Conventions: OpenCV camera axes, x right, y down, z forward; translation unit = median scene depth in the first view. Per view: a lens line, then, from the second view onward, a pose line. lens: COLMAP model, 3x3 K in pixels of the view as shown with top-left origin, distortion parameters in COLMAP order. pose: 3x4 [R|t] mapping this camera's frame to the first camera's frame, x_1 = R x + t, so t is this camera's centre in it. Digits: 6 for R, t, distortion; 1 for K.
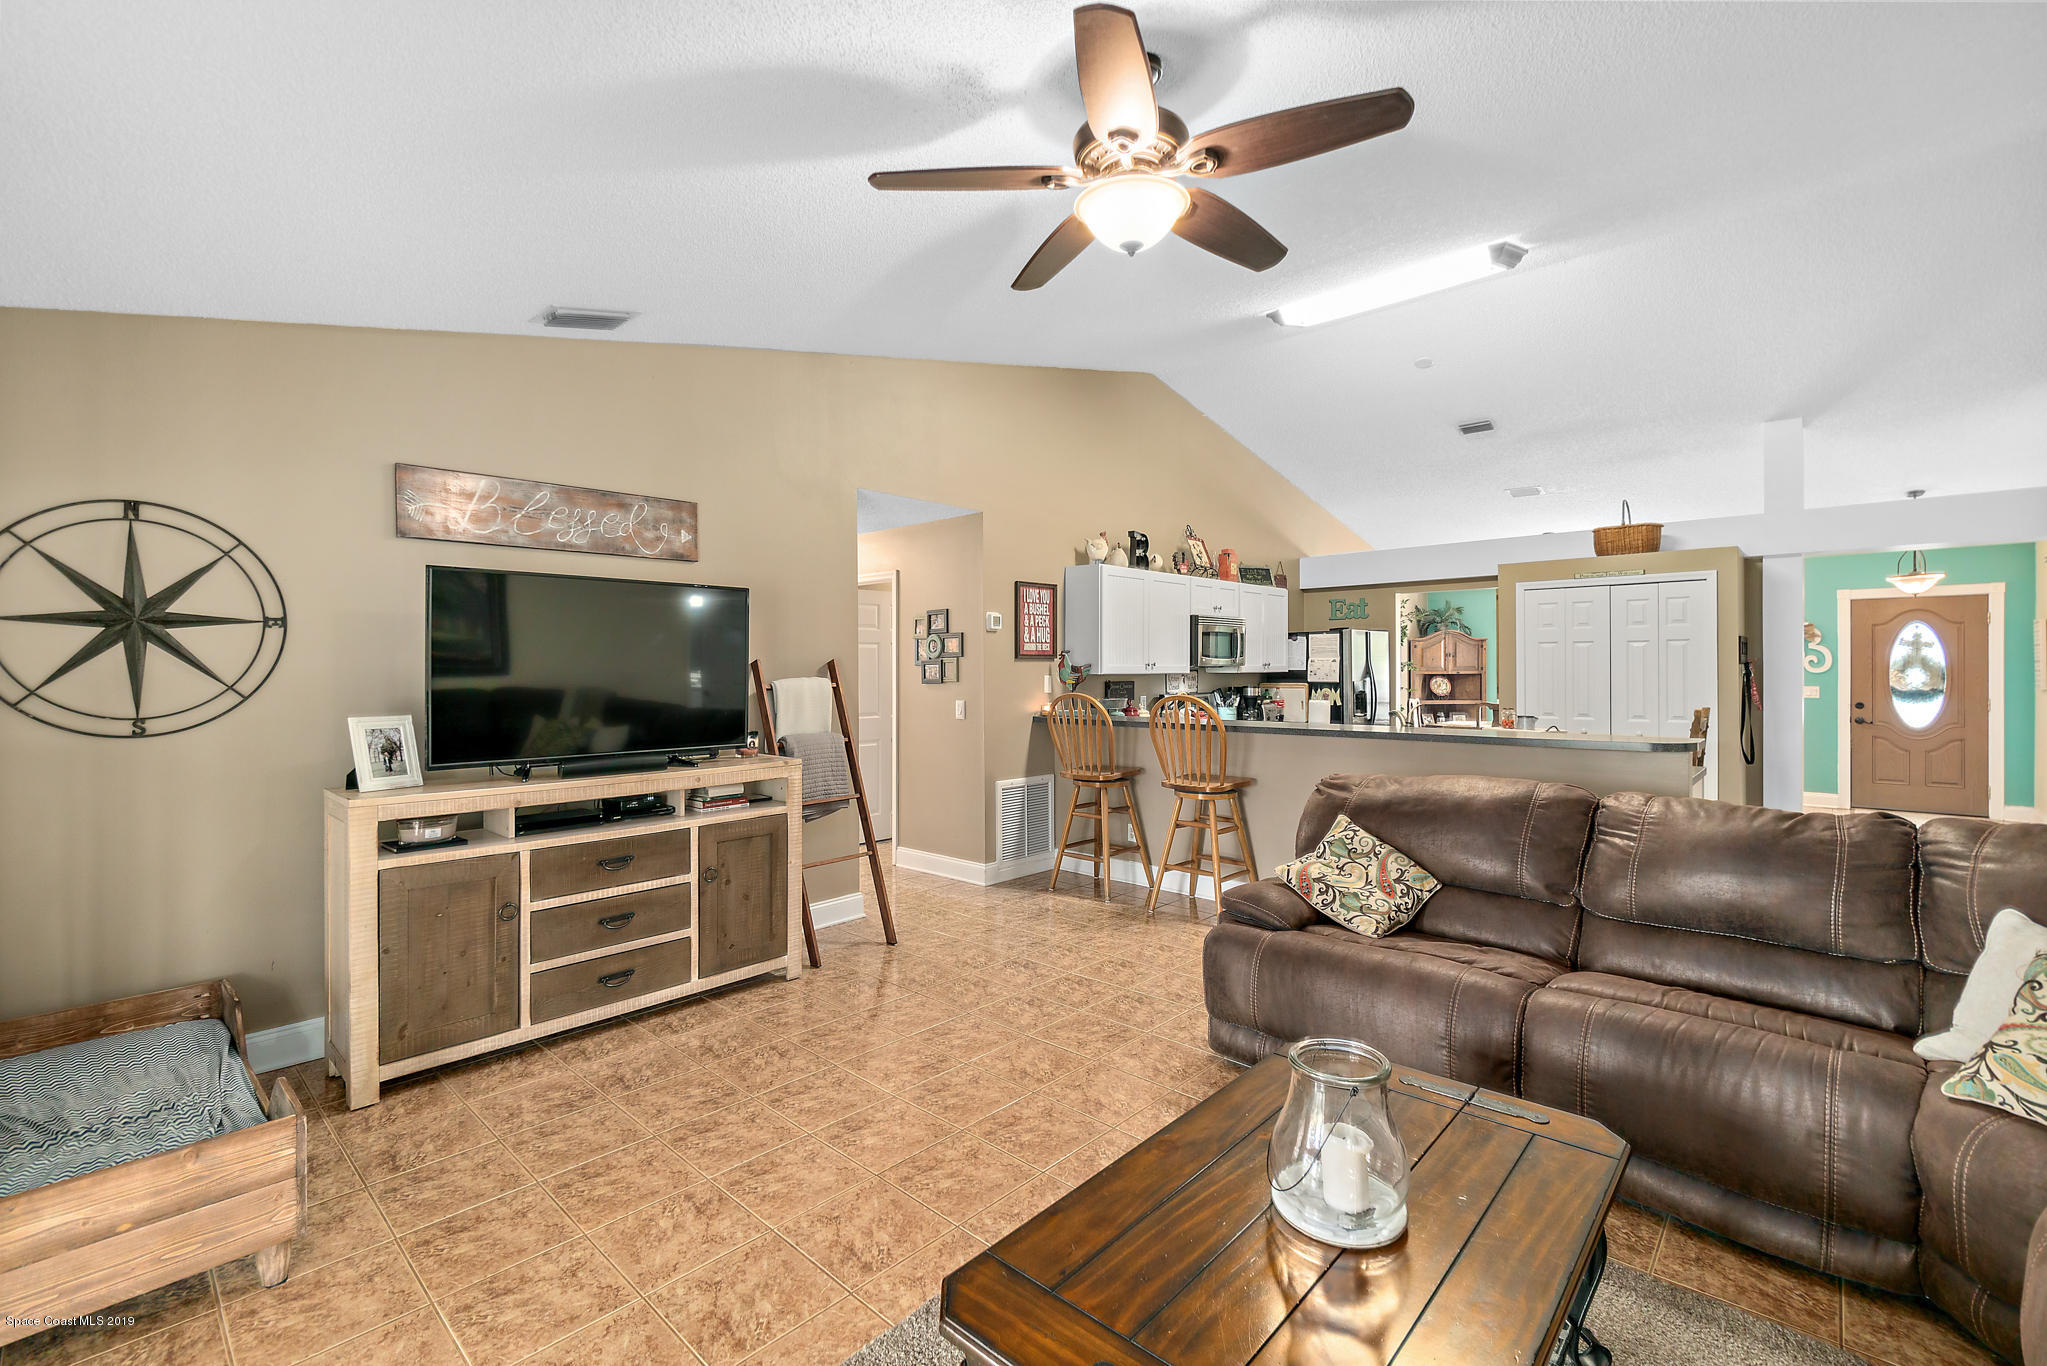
lens RADIAL K [[884.5, 0, 1024.7], [0, 884.5, 669.8], [0, 0, 1]] dist [-0.004060, 0.000572]
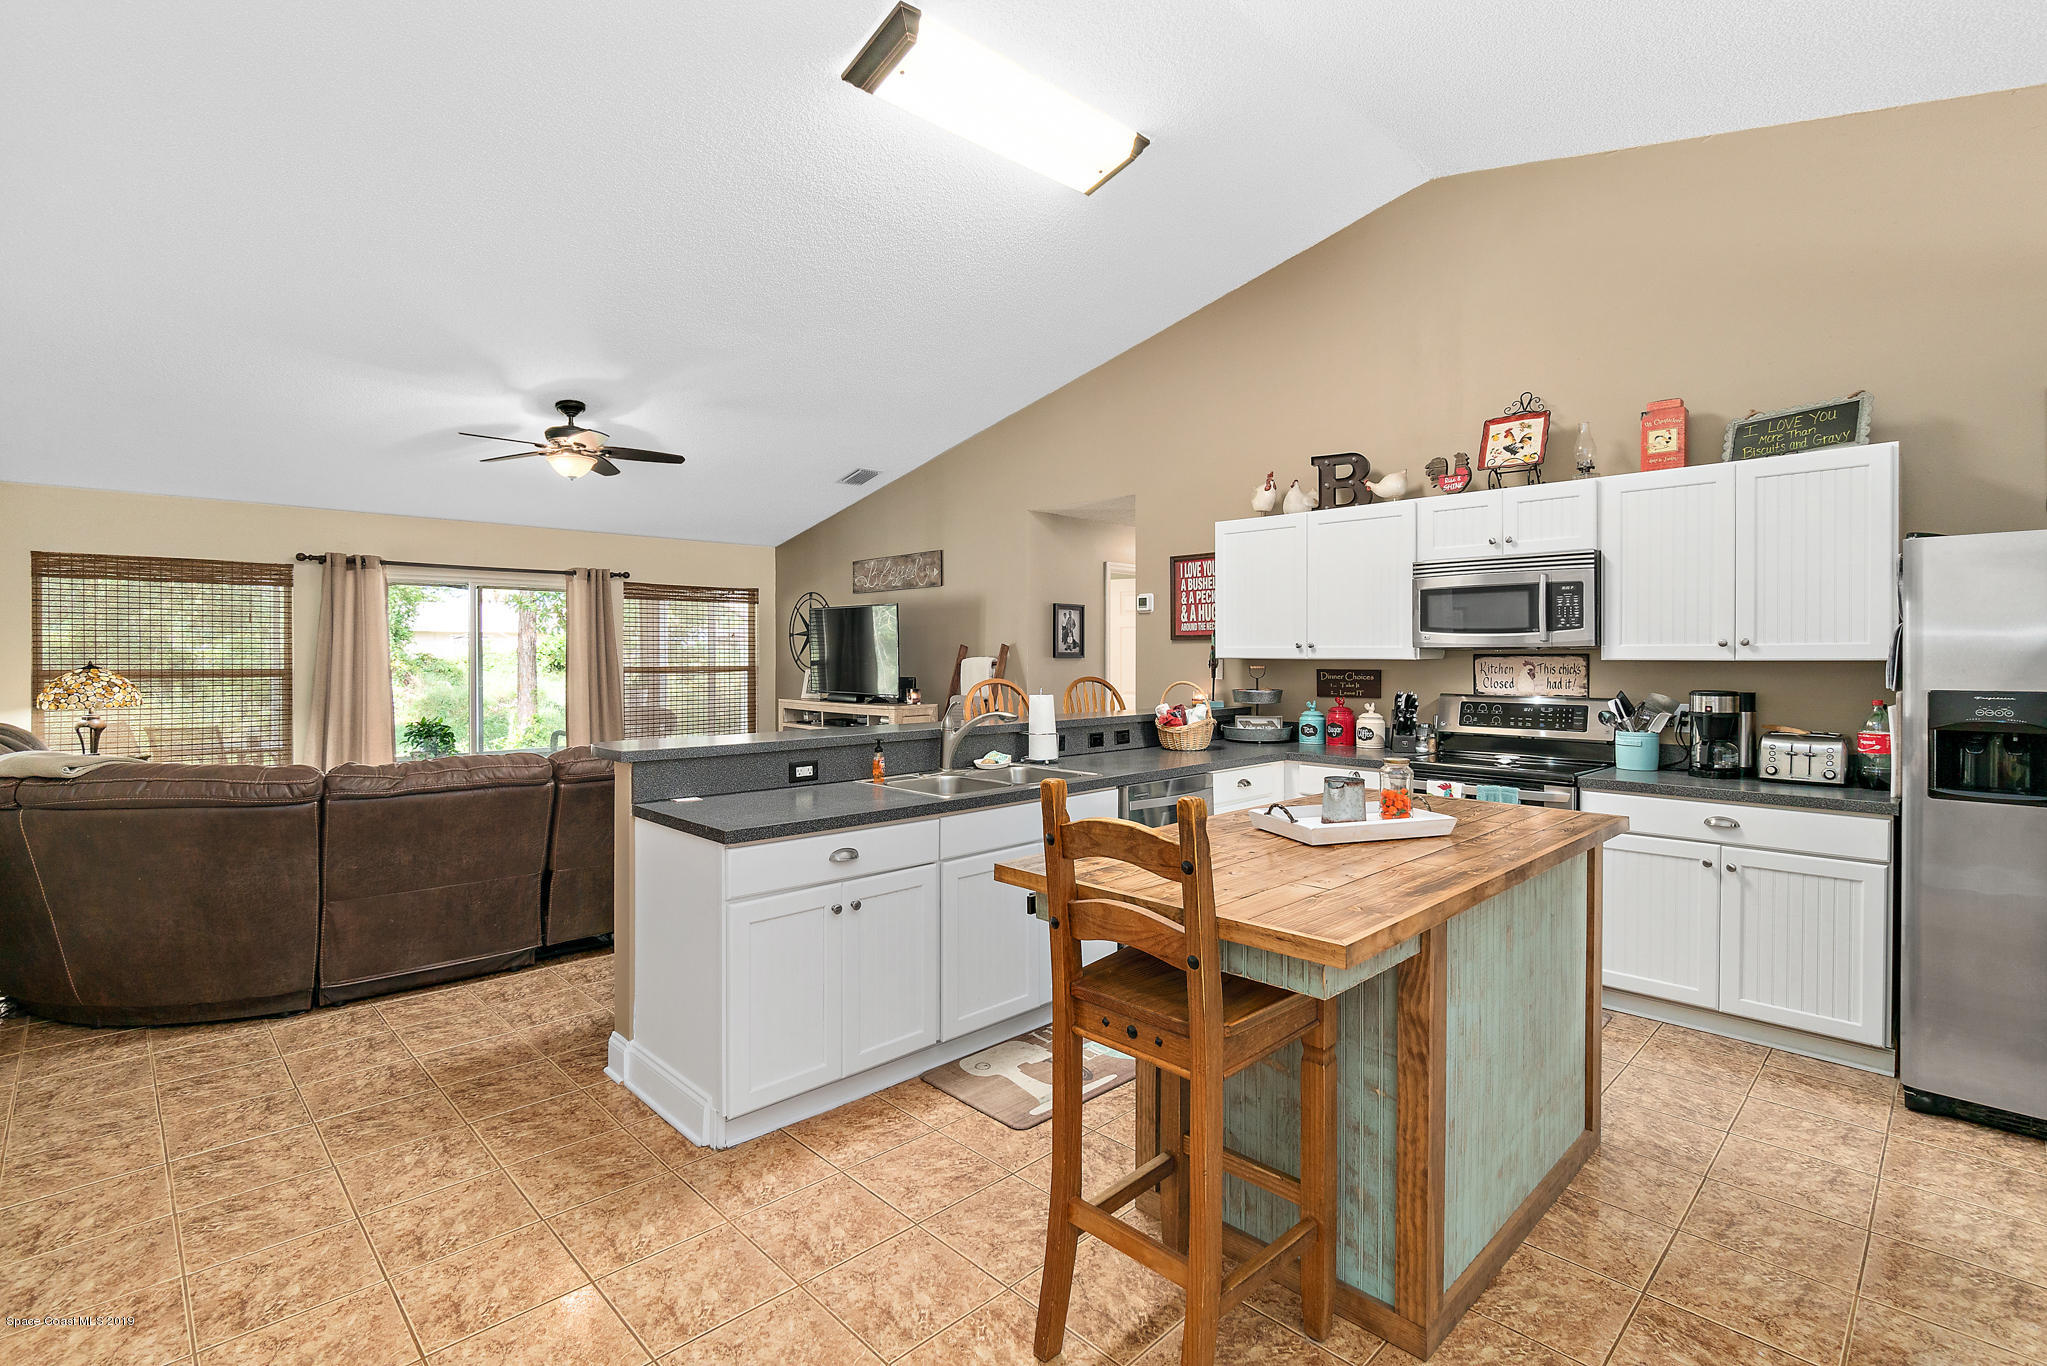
lens RADIAL K [[948.0, 0, 1023.4], [0, 948.0, 649.5], [0, 0, 1]] dist [-0.025751, 0.008820]
pose [[-0.047419, 0.002024, -0.998873, 1.558386], [0.000161, 0.999998, 0.002019, -0.007951], [0.998875, -0.000065, -0.047420, 1.392355]]
